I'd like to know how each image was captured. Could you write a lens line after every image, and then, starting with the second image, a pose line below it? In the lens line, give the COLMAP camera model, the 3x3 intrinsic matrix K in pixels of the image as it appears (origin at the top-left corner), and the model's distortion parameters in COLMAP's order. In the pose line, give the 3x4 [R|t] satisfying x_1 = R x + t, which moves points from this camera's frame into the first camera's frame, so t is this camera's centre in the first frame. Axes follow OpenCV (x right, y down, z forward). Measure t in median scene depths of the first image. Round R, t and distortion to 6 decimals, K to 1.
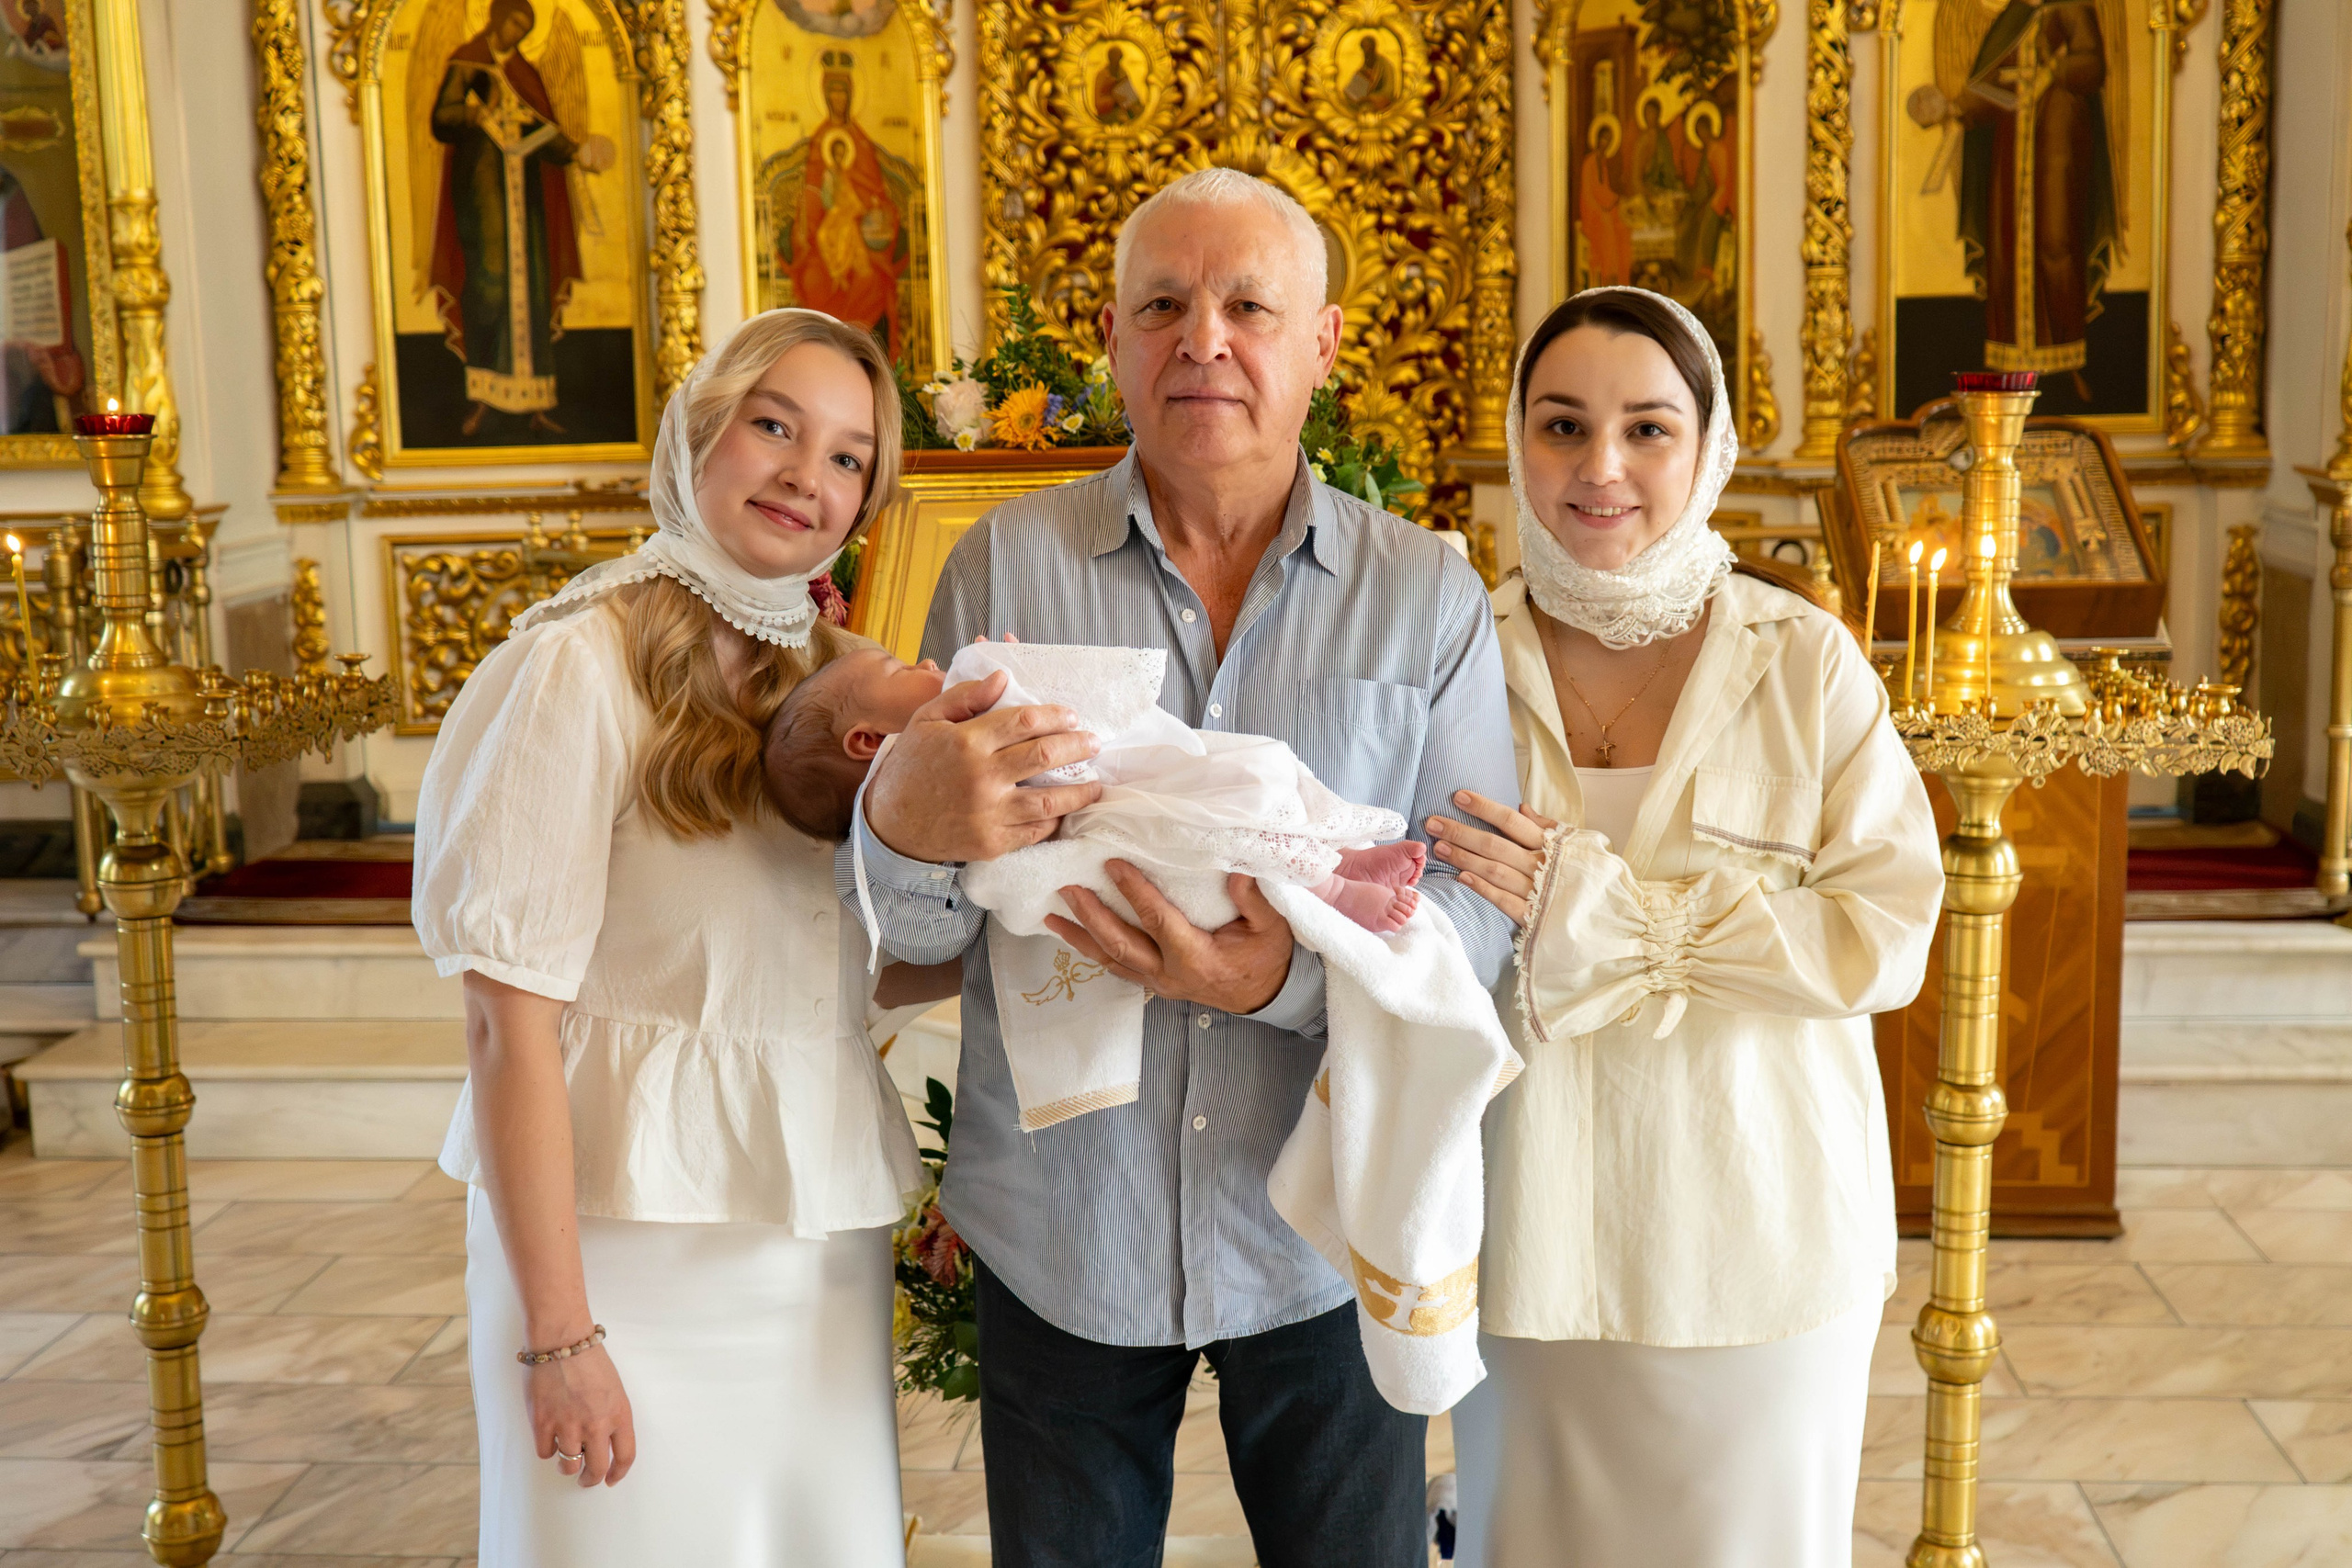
lens RADIAL K [[2957.0, 0, 1176.0], [0, 2957.0, 784.0], [0, 0, 1]] dist [-0.003659, 0.019124]
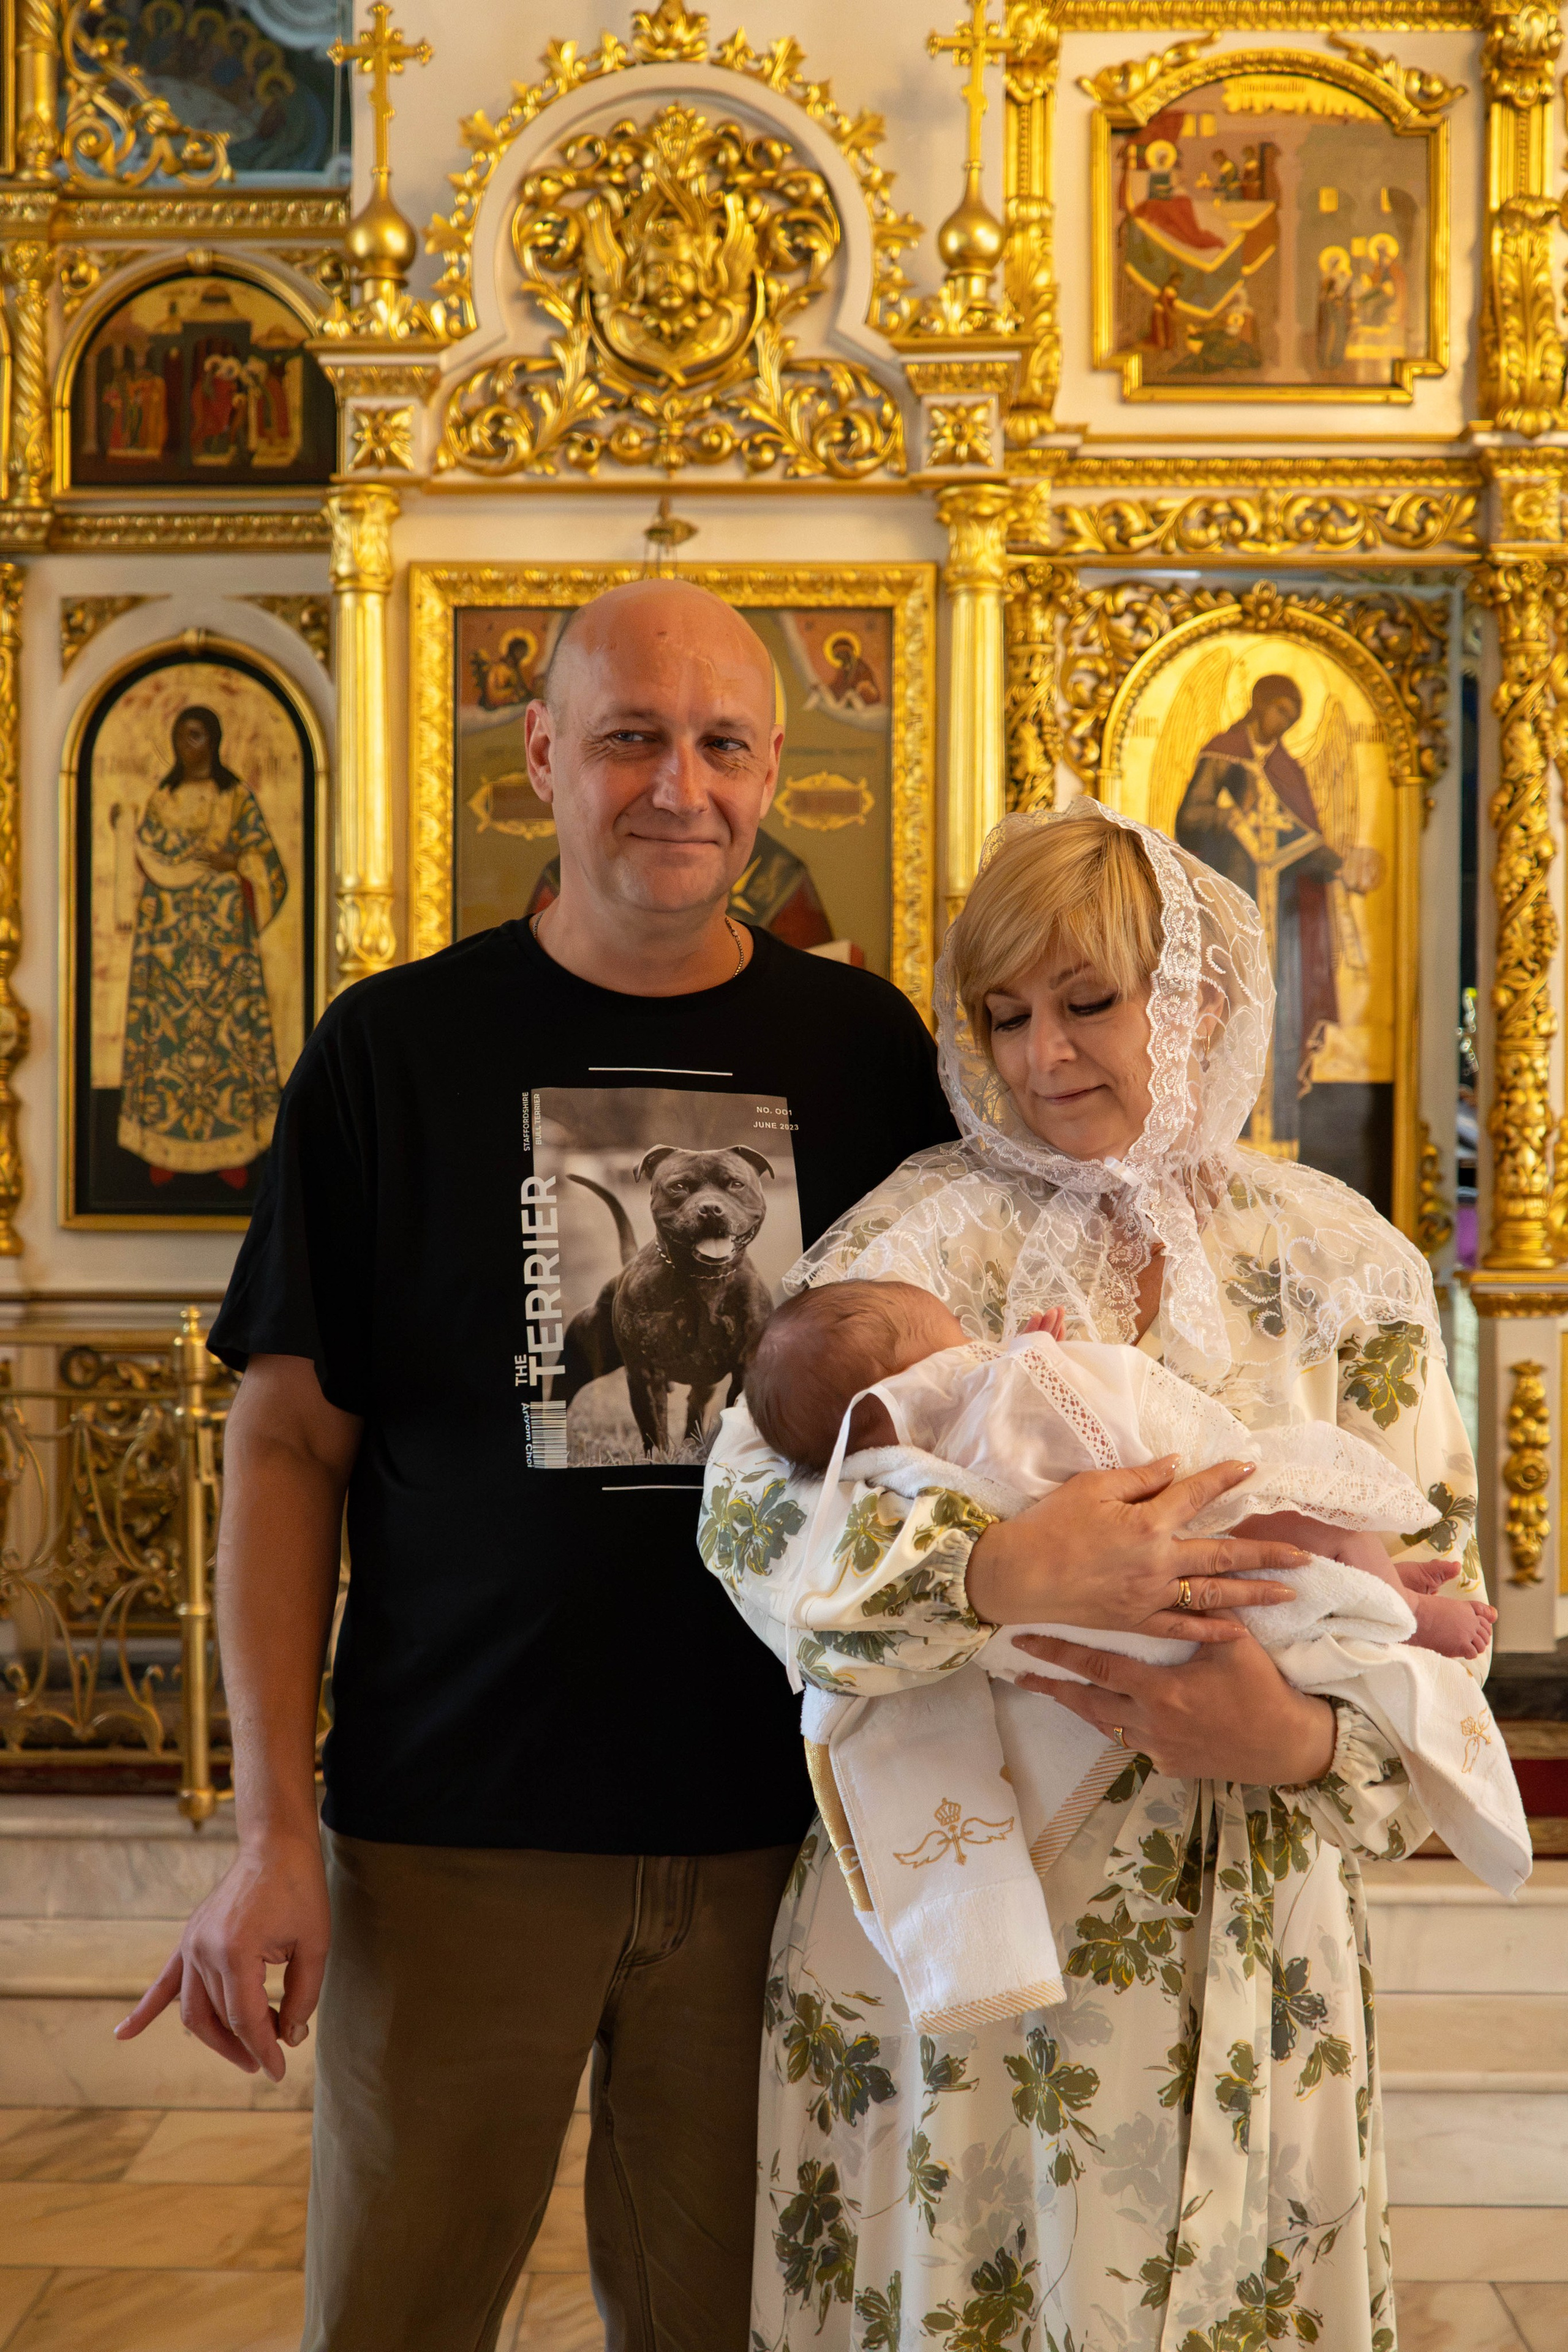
lens RADIAL K [[2957.3, 0, 784.0], [0, 2957.3, 1176.0], [0, 0, 1]] dist [-0.003659, 0.019124]
pose [[0.997580, 0.026855, 0.064126, -0.407852], [-0.016934, 0.988462, -0.150522, -0.005354], [-0.067428, 0.149071, 0.986525, 0.223321]]
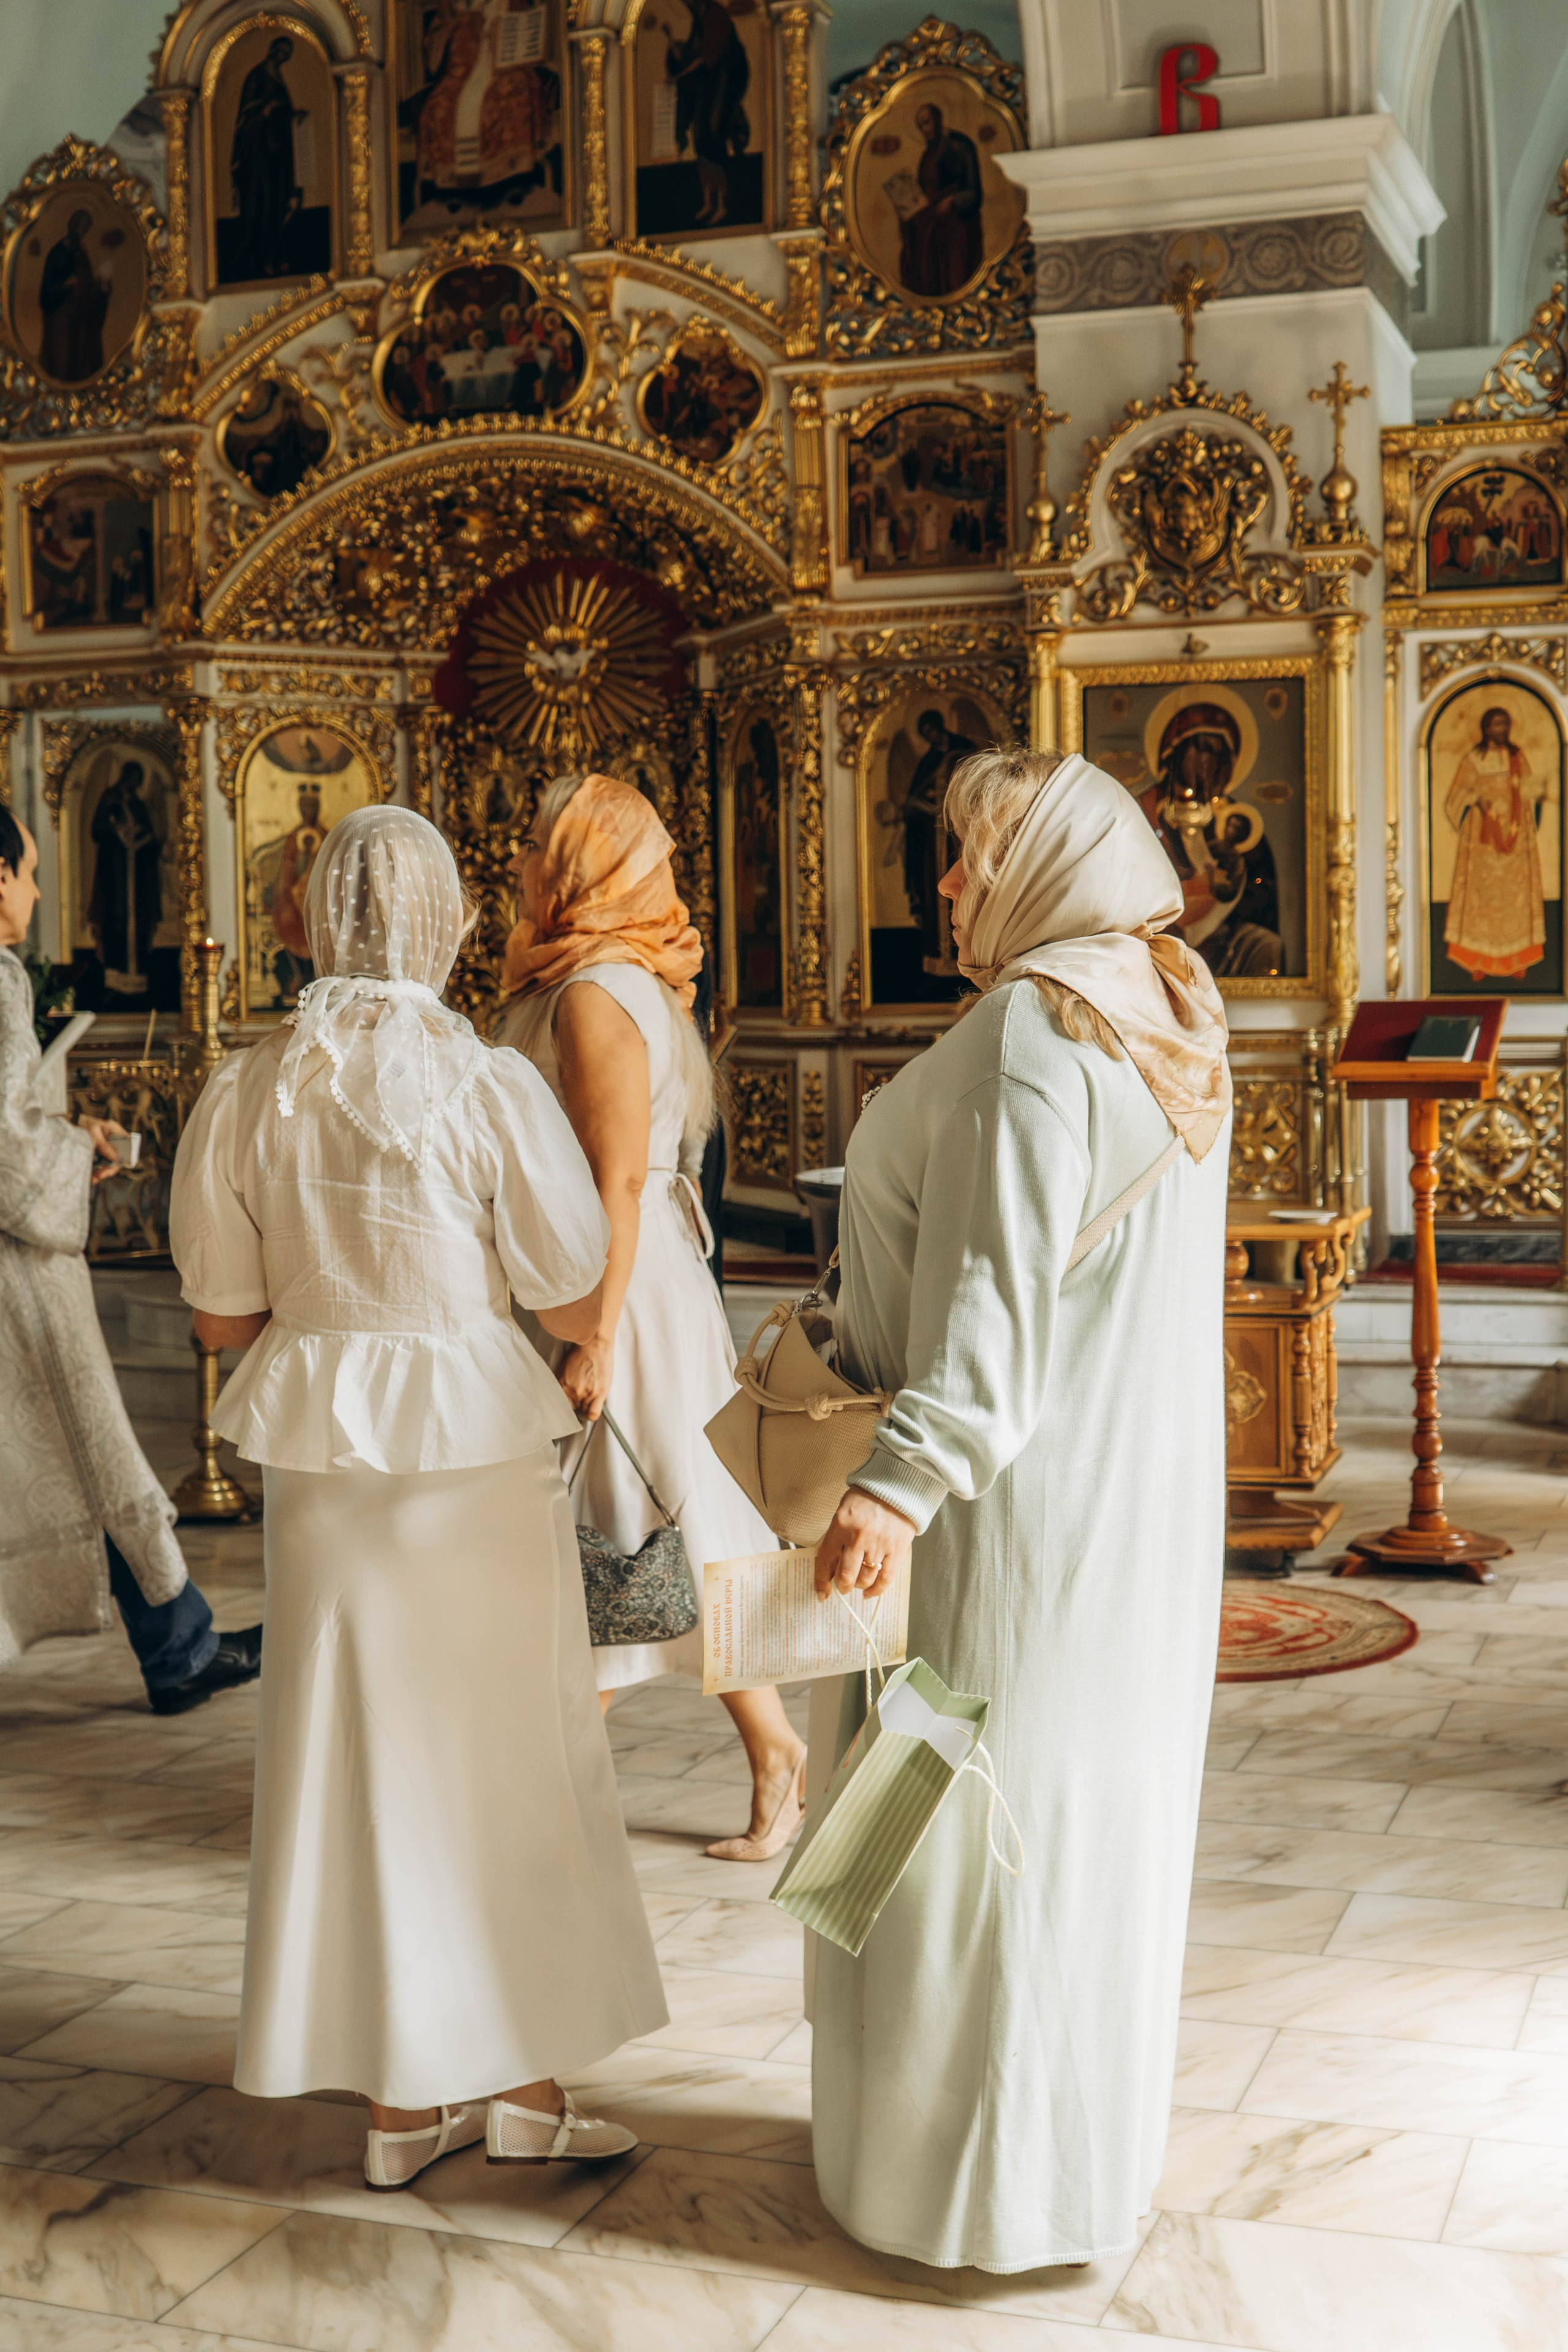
lens RADIAL K [[2927.1, 0, 784.1], [0, 2927.1, 1127.2], [0, 0, 1]] dist [-0.025020, -0.022093]
pose [[0.964232, 0.020972, -0.264228, 0.599681], [-0.047788, 0.994284, -0.095472, 0.094537], [0.260716, 0.104684, 0.959723, -0.515819]]
